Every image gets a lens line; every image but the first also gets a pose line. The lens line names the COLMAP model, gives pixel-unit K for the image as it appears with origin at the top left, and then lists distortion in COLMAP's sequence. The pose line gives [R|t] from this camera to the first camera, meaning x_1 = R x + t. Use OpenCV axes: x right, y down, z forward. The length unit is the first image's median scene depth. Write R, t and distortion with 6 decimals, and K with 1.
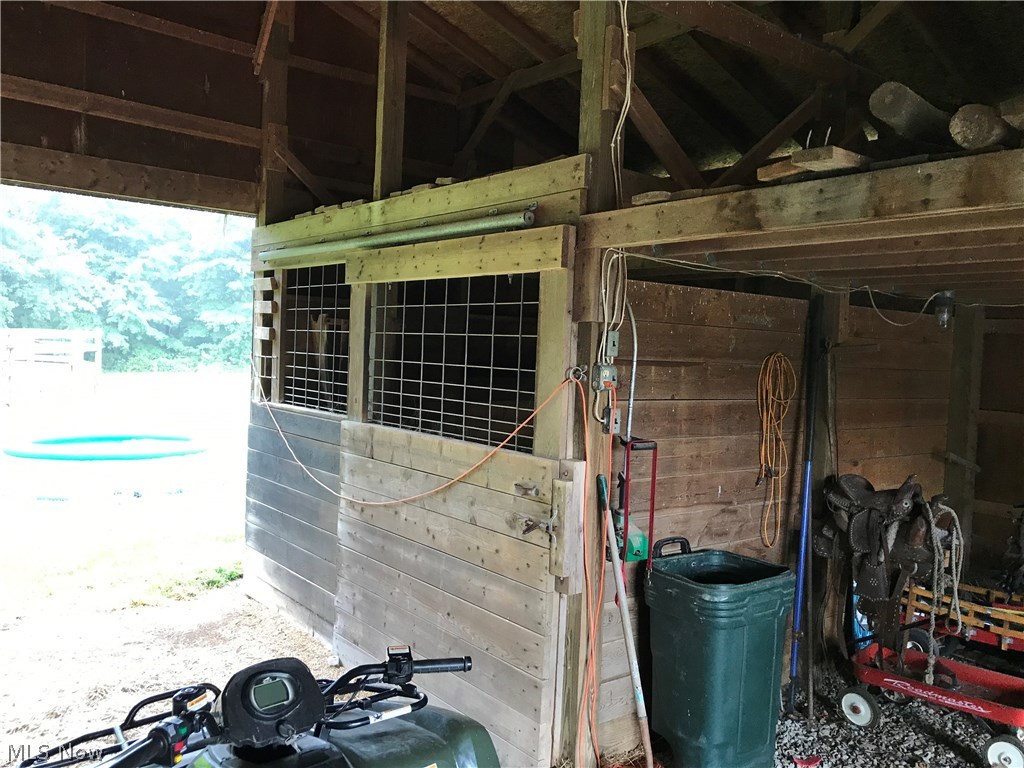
lens RADIAL K [[853.6, 0, 512.2], [0, 853.6, 383.7], [0, 0, 1]] dist [0.026744, -0.043928]
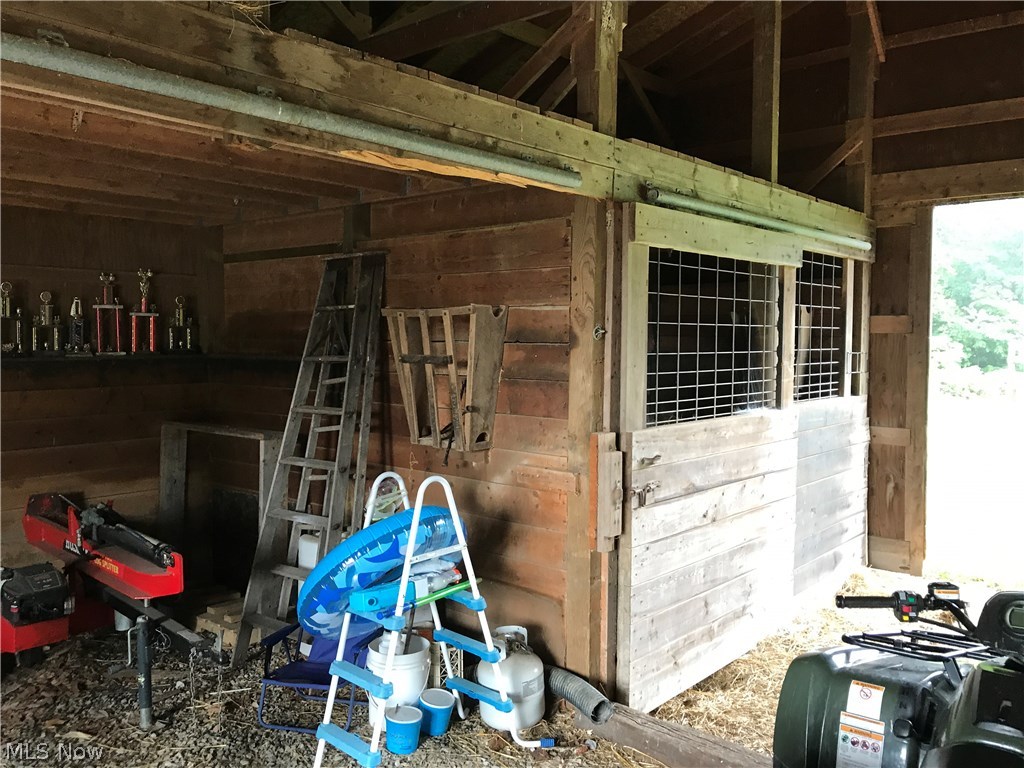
lens RADIAL K [[853.6, 0, 511.8], [0, 853.6, 382.5], [0, 0, 1]] dist [0.026744, -0.043928]
pose [[-0.171736, -0.096711, 0.980384, -1.046717], [0.017957, 0.994697, 0.101268, -0.094581], [-0.984979, 0.034996, -0.169089, 1.366573]]
